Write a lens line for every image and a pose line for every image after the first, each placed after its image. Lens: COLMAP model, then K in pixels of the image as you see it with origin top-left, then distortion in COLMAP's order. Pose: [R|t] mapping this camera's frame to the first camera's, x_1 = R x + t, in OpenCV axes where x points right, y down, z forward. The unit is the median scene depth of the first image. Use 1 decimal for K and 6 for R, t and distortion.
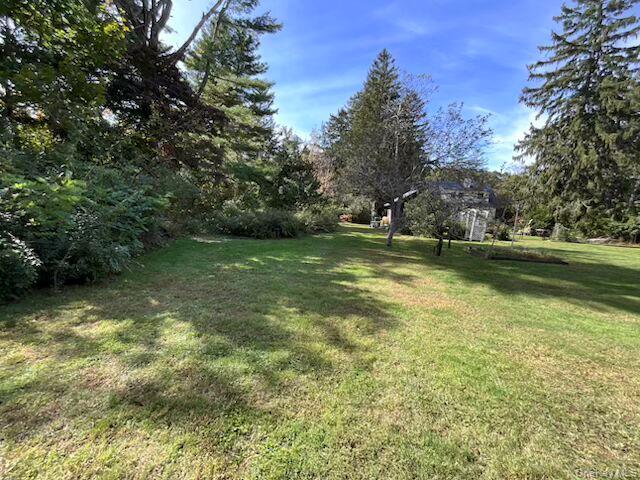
lens RADIAL K [[261.5, 0, 319.7], [0, 261.5, 239.3], [0, 0, 1]] dist [0.003788, -0.000986]
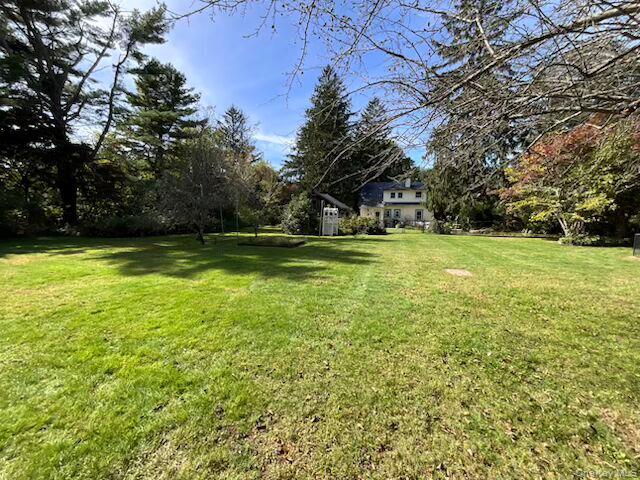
lens RADIAL K [[261.5, 0, 320.1], [0, 261.5, 239.1], [0, 0, 1]] dist [0.003788, -0.000986]
pose [[0.992475, -0.036697, -0.116817, 0.736122], [0.033429, 0.998996, -0.029813, 0.059507], [0.117794, 0.025684, 0.992706, -0.146856]]
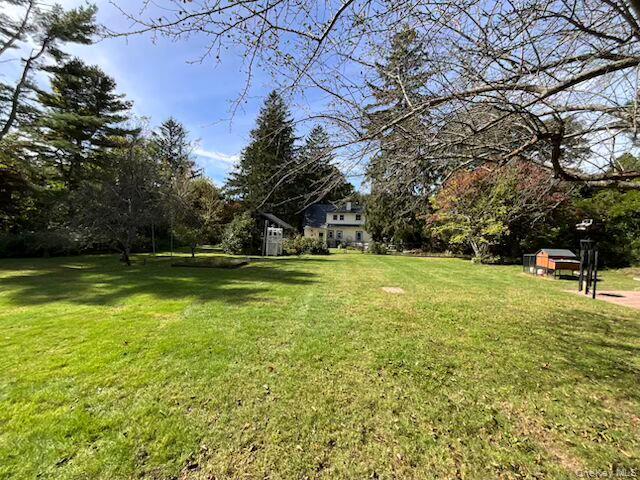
lens RADIAL K [[261.5, 0, 320.2], [0, 261.5, 239.5], [0, 0, 1]] dist [0.003788, -0.000986]
pose [[0.994753, -0.032113, 0.097139, 0.738061], [0.041559, 0.994432, -0.096836, 0.059080], [-0.093489, 0.100365, 0.990549, -0.152948]]
